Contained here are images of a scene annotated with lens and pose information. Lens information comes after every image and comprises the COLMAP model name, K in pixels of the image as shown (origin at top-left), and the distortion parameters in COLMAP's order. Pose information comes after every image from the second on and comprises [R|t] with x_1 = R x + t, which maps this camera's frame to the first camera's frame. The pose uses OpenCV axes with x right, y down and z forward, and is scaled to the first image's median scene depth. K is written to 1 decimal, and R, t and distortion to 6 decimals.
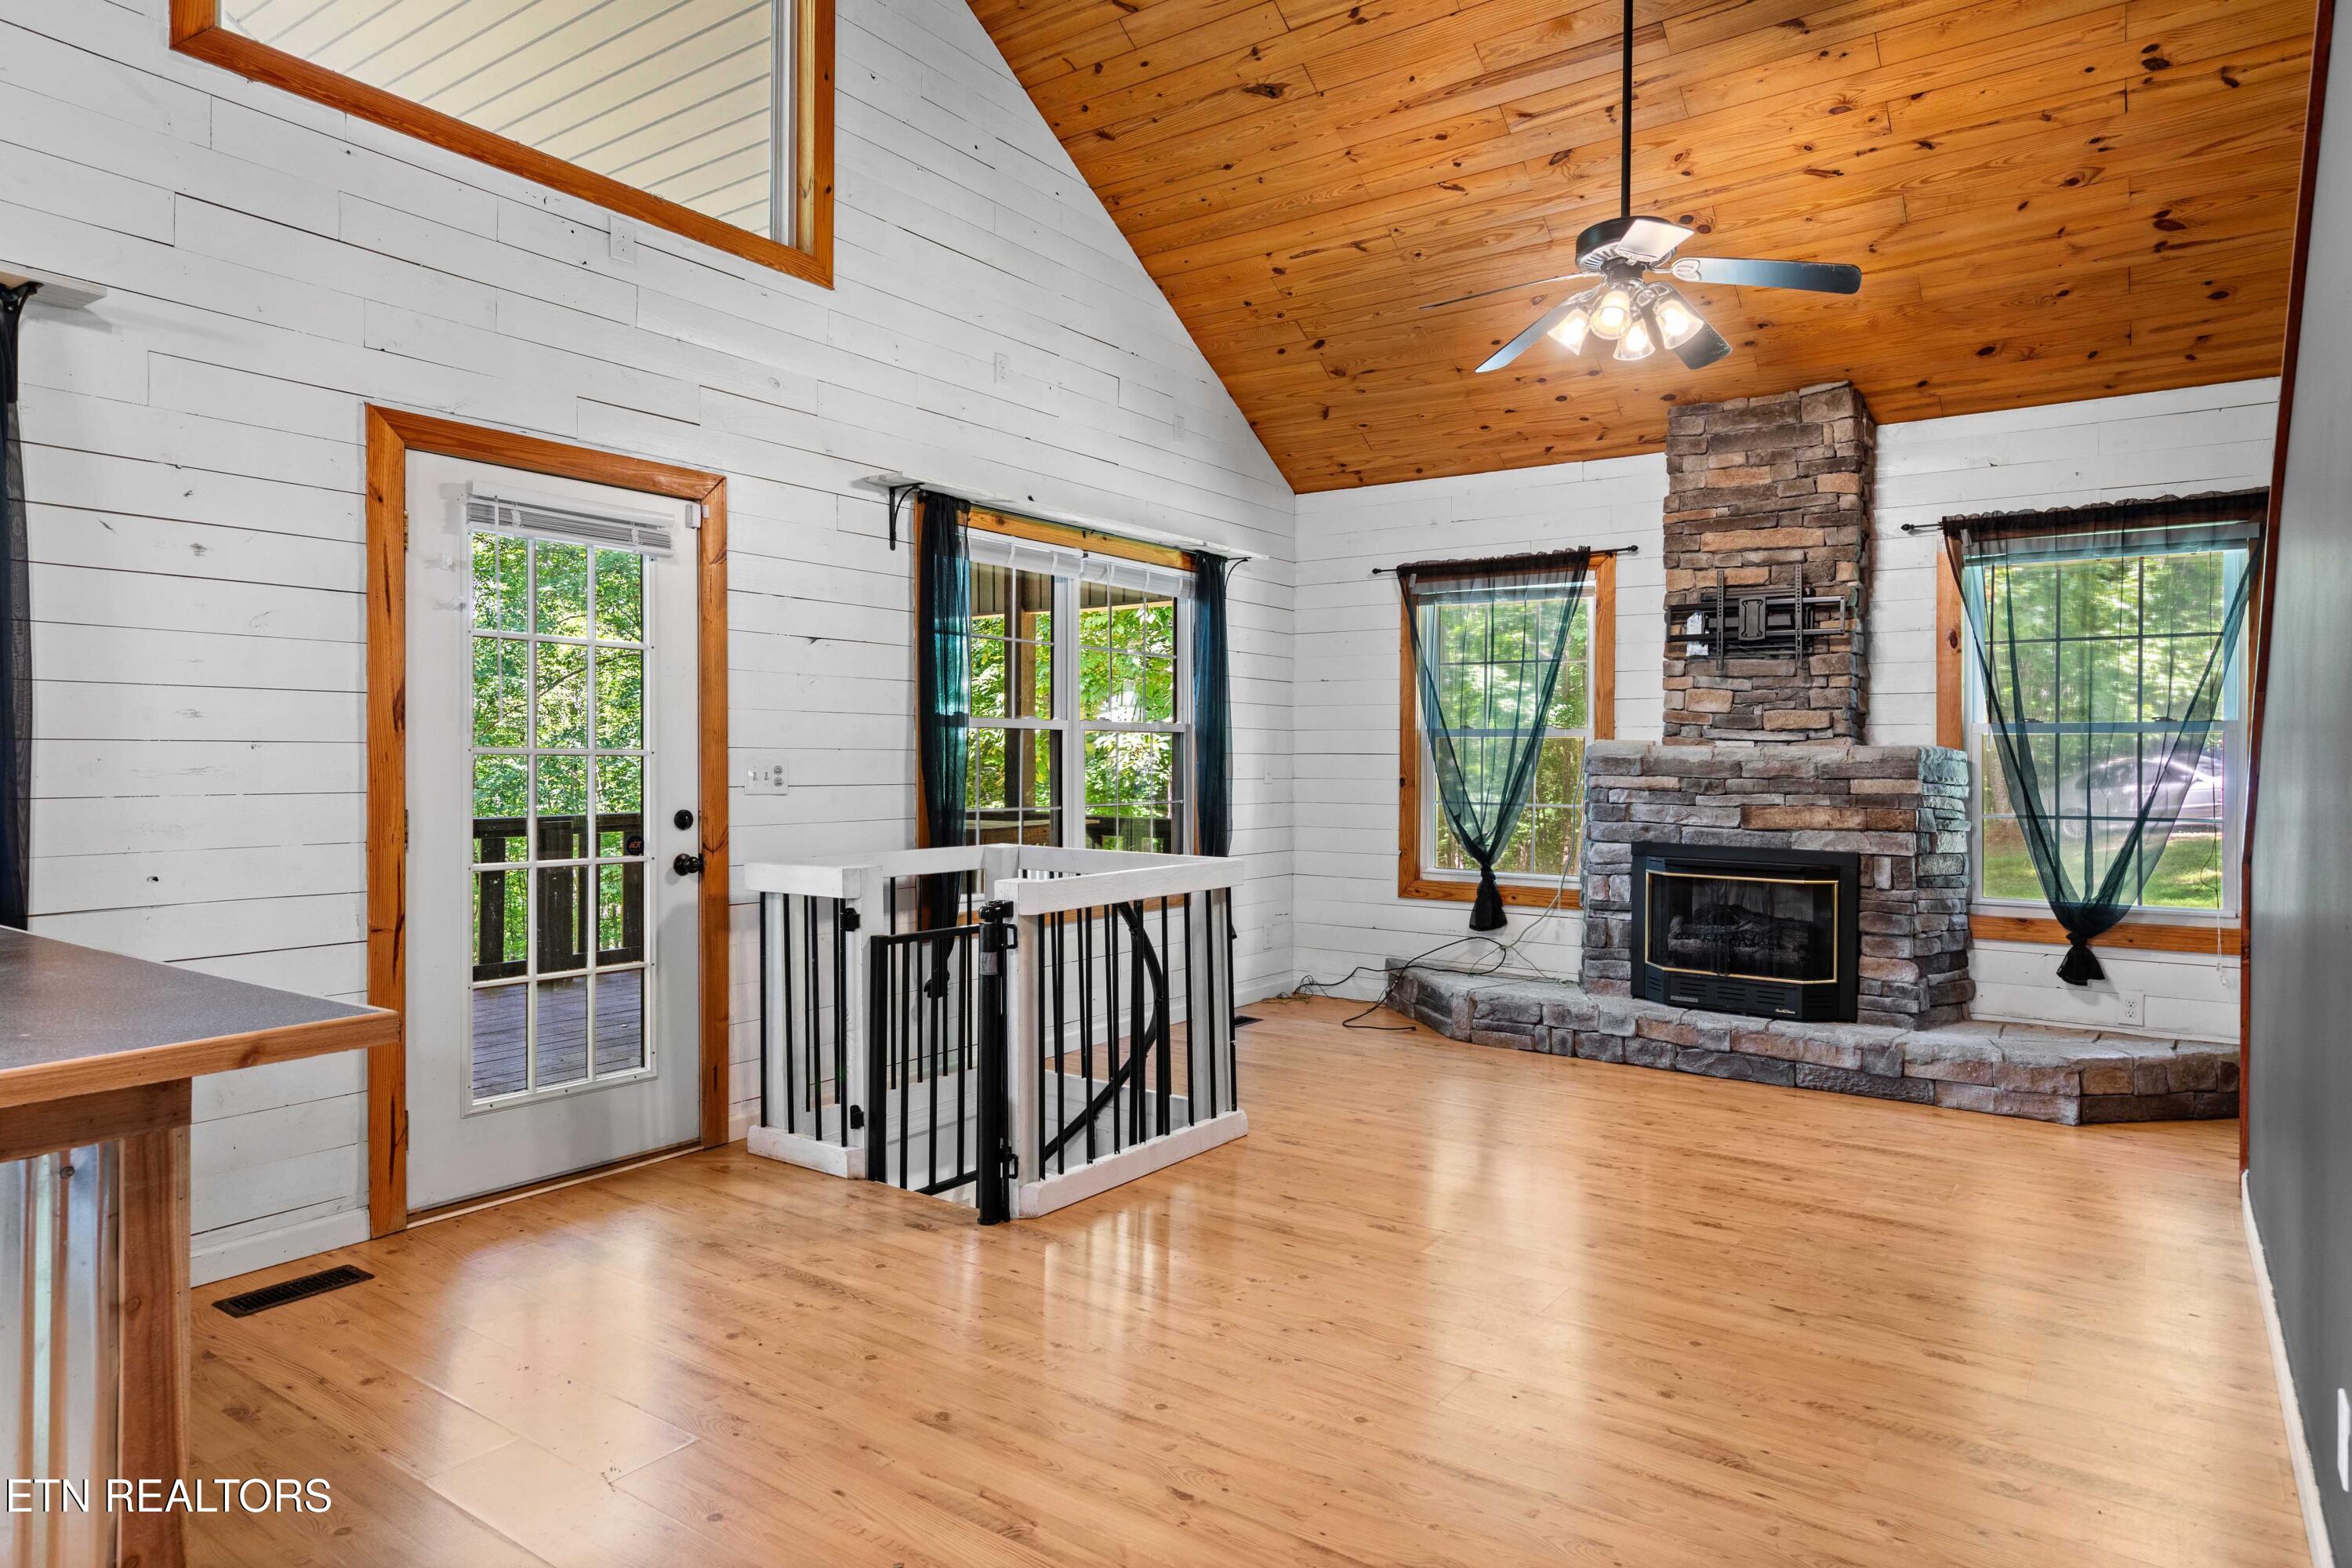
lens RADIAL K [[1377.8, 0, 1144.3], [0, 1377.8, 761.5], [0, 0, 1]] dist [0.010397, -0.000447]
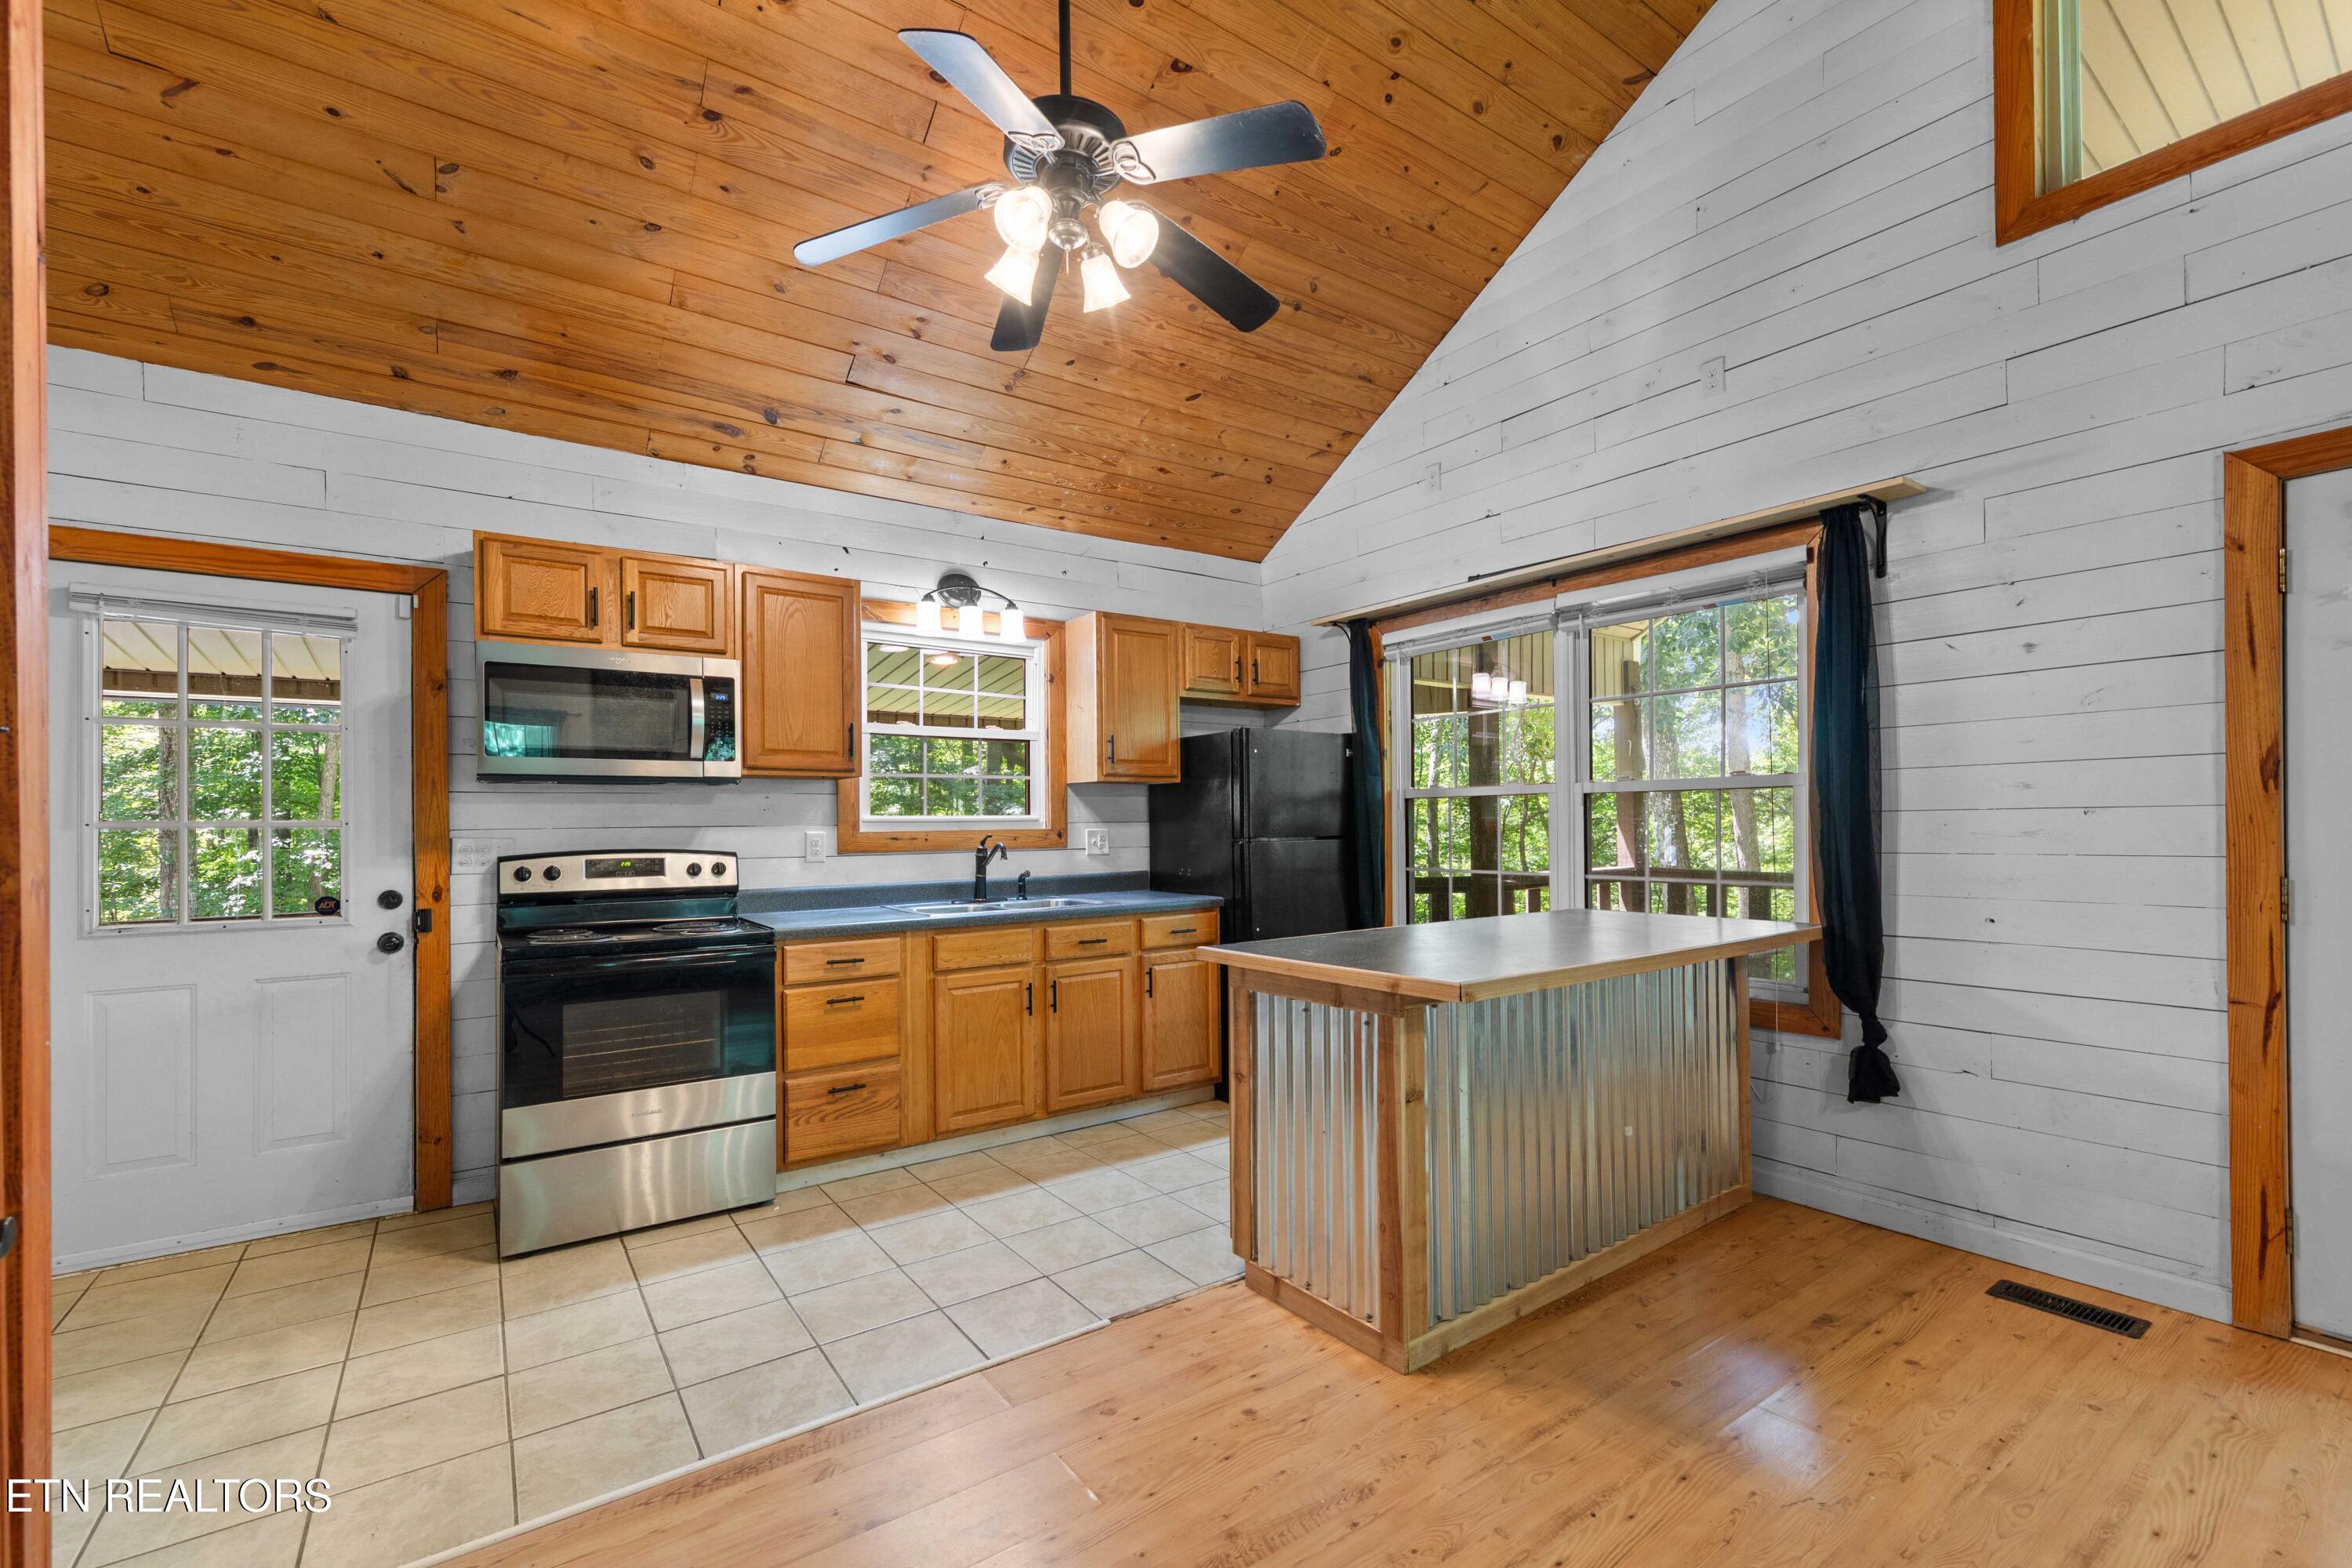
lens RADIAL K [[997.0, 0, 1176.1], [0, 997.0, 819.3], [0, 0, 1]] dist [0.008914, -0.000547]
pose [[-0.319280, -0.009446, -0.947613, 0.216704], [0.006235, 0.999908, -0.012068, 0.000011], [0.947640, -0.009762, -0.319191, 0.343554]]
